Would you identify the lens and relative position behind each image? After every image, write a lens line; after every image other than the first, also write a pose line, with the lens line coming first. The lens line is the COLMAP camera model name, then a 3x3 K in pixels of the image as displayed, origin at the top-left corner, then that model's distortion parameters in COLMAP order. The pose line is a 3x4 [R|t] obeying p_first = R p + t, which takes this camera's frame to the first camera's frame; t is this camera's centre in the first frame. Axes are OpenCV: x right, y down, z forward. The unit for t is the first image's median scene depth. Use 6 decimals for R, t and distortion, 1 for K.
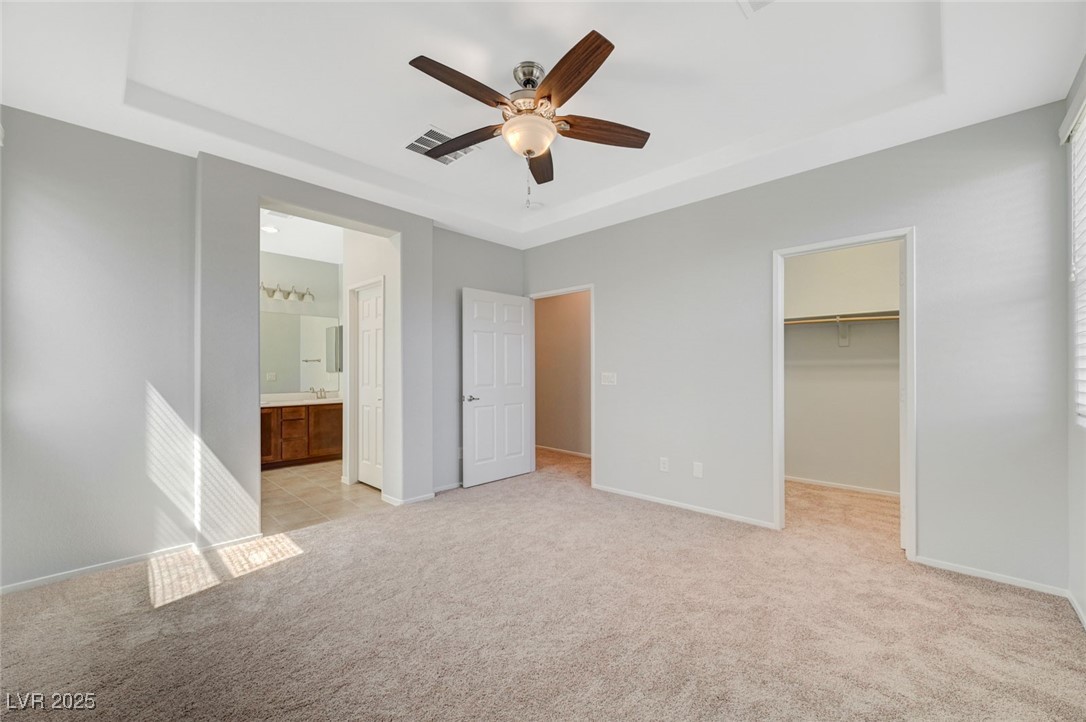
lens RADIAL K [[427.7, 0, 537.2], [0, 427.7, 364.3], [0, 0, 1]] dist [0.002277, -0.000419]
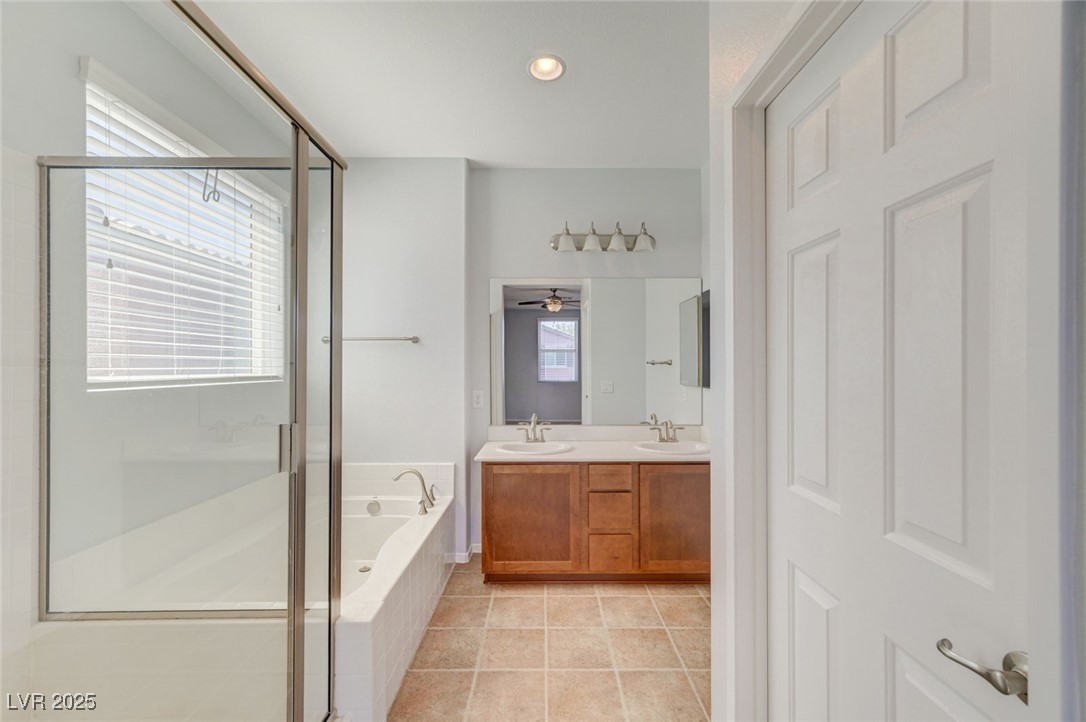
lens RADIAL K [[427.7, 0, 550.3], [0, 427.7, 364.0], [0, 0, 1]] dist [0.002277, -0.000419]
pose [[0.709141, 0.000033, -0.705067, -0.273058], [0.007862, 0.999937, 0.007954, -0.016425], [0.705023, -0.011184, 0.709096, 0.600623]]
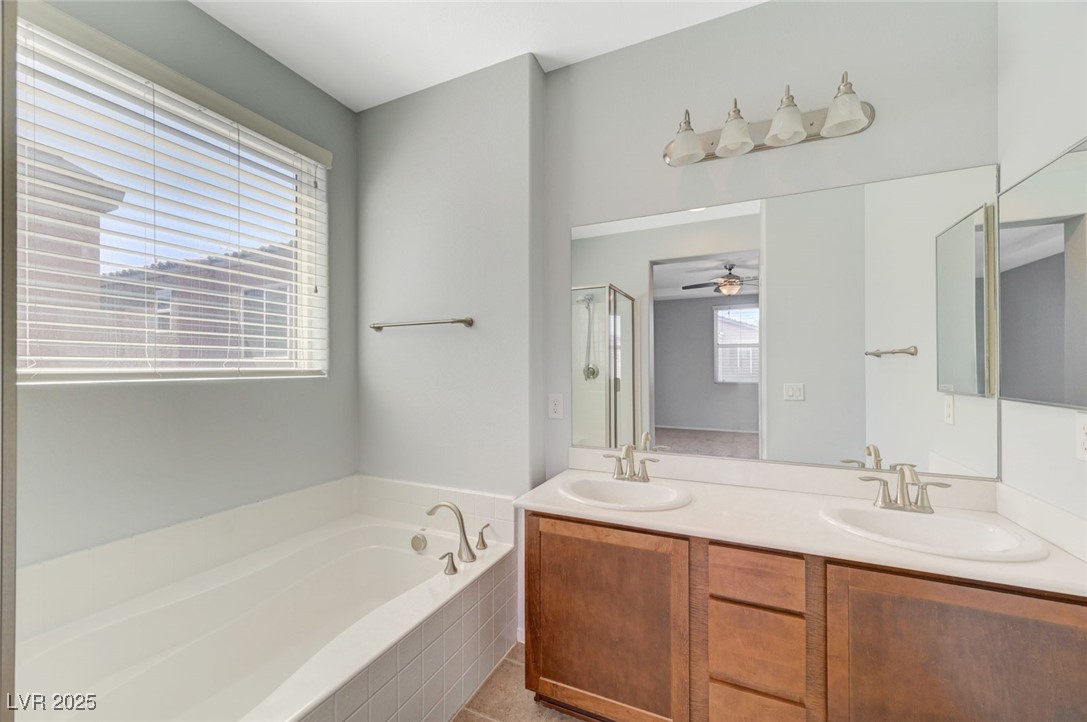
lens RADIAL K [[428.1, 0, 542.9], [0, 428.1, 363.6], [0, 0, 1]] dist [0.002277, -0.000419]
pose [[0.334867, -0.002893, -0.942261, -0.376334], [0.014804, 0.999888, 0.002191, -0.005870], [0.942149, -0.014683, 0.334873, 0.793394]]
